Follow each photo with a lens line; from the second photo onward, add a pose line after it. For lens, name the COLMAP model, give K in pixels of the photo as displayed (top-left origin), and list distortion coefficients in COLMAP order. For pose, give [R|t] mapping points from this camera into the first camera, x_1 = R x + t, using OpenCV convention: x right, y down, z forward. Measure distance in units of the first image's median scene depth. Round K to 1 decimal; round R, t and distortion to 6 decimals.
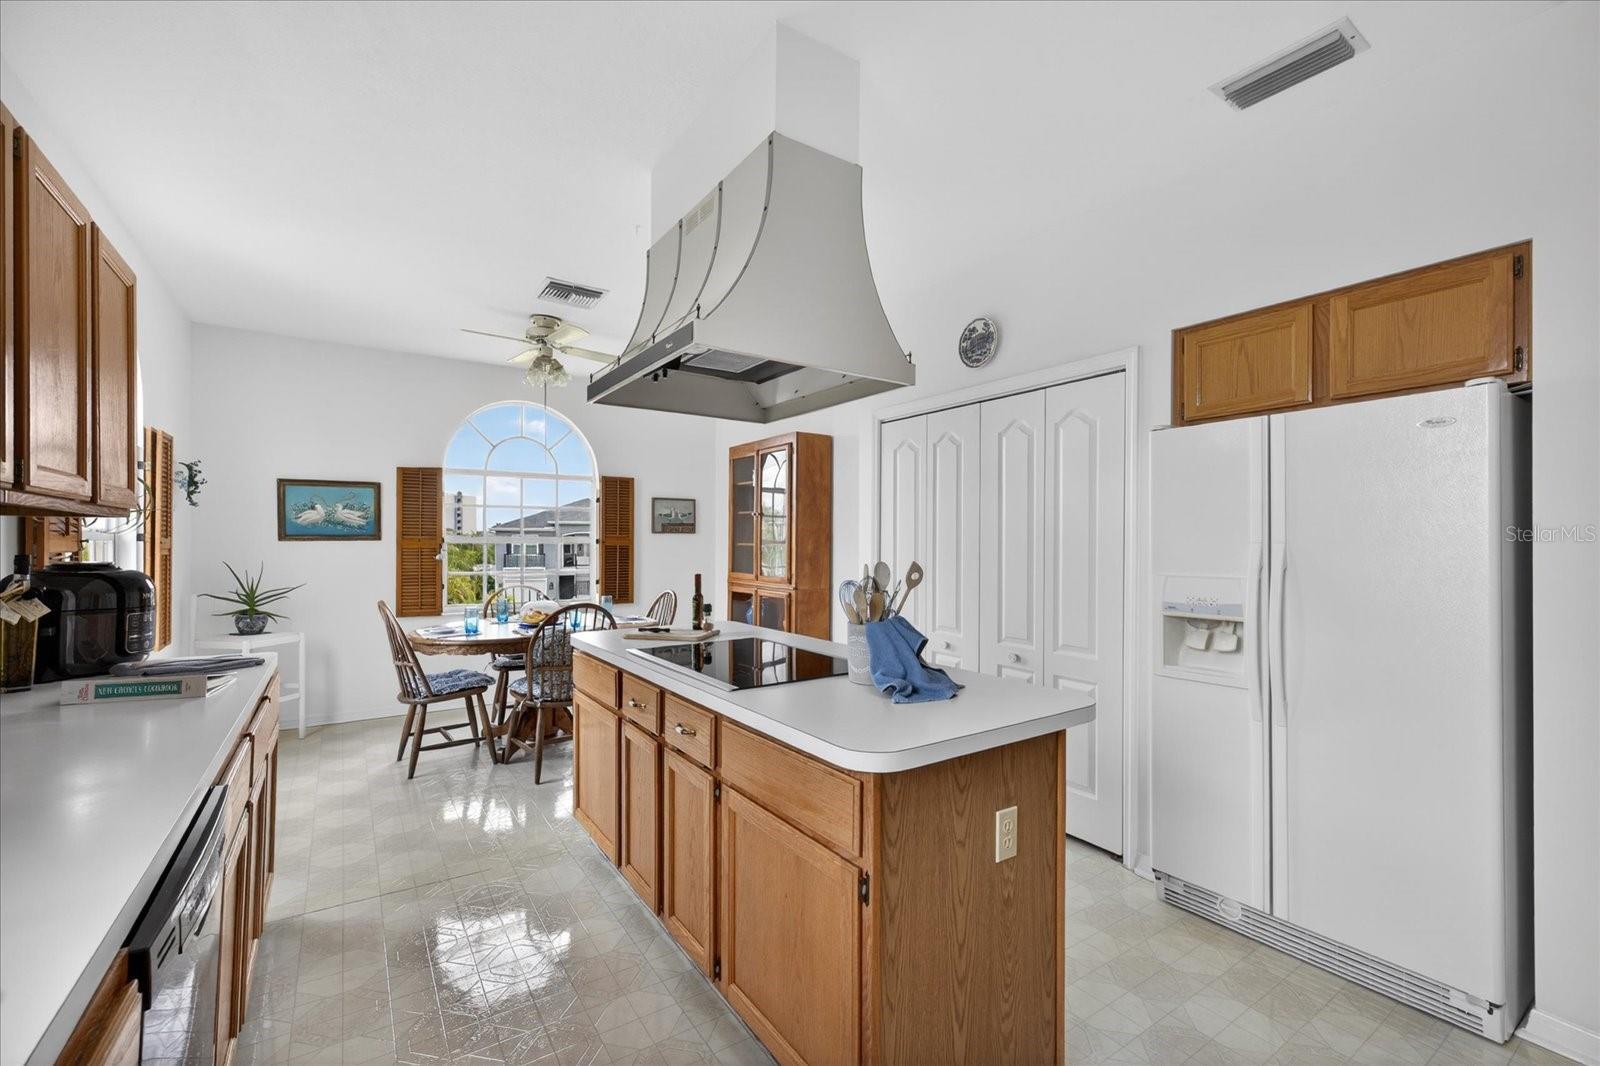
lens RADIAL K [[671.7, 0, 797.5], [0, 671.7, 535.7], [0, 0, 1]] dist [0.010491, -0.000602]
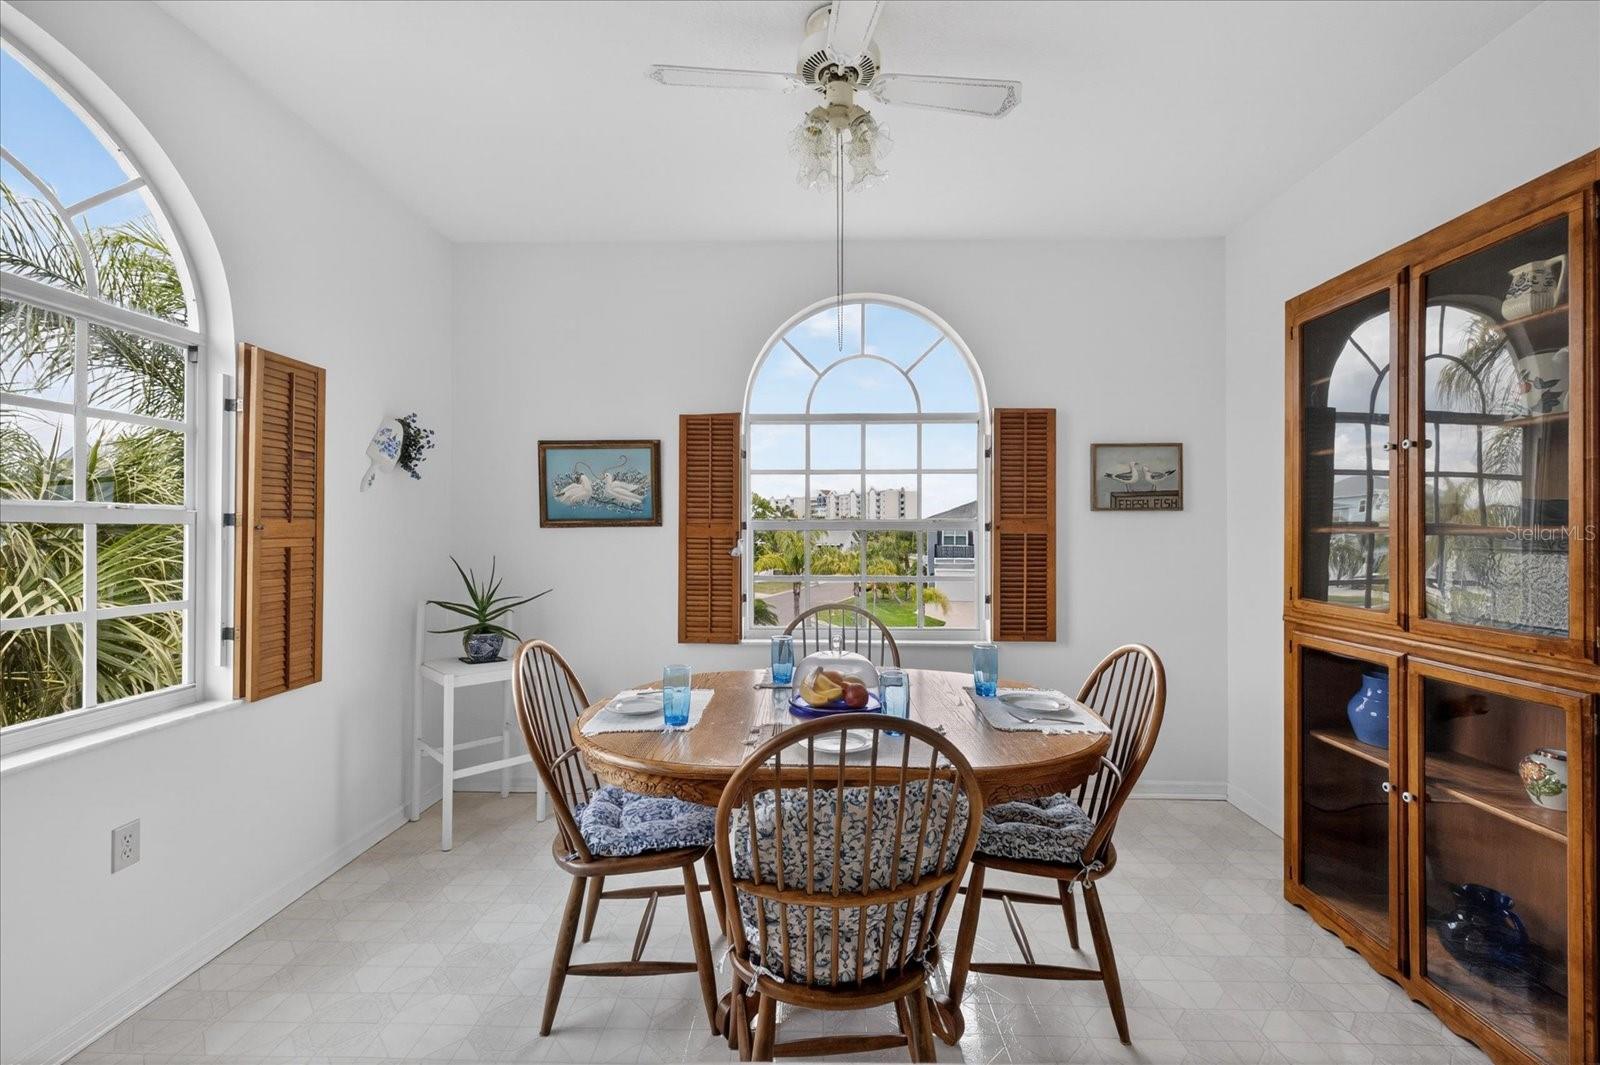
lens RADIAL K [[671.7, 0, 799.8], [0, 671.7, 528.7], [0, 0, 1]] dist [0.010491, -0.000602]
pose [[0.812922, -0.005728, -0.582344, -0.112791], [0.007491, 0.999972, 0.000623, 0.009421], [0.582324, -0.004869, 0.812942, 0.519289]]
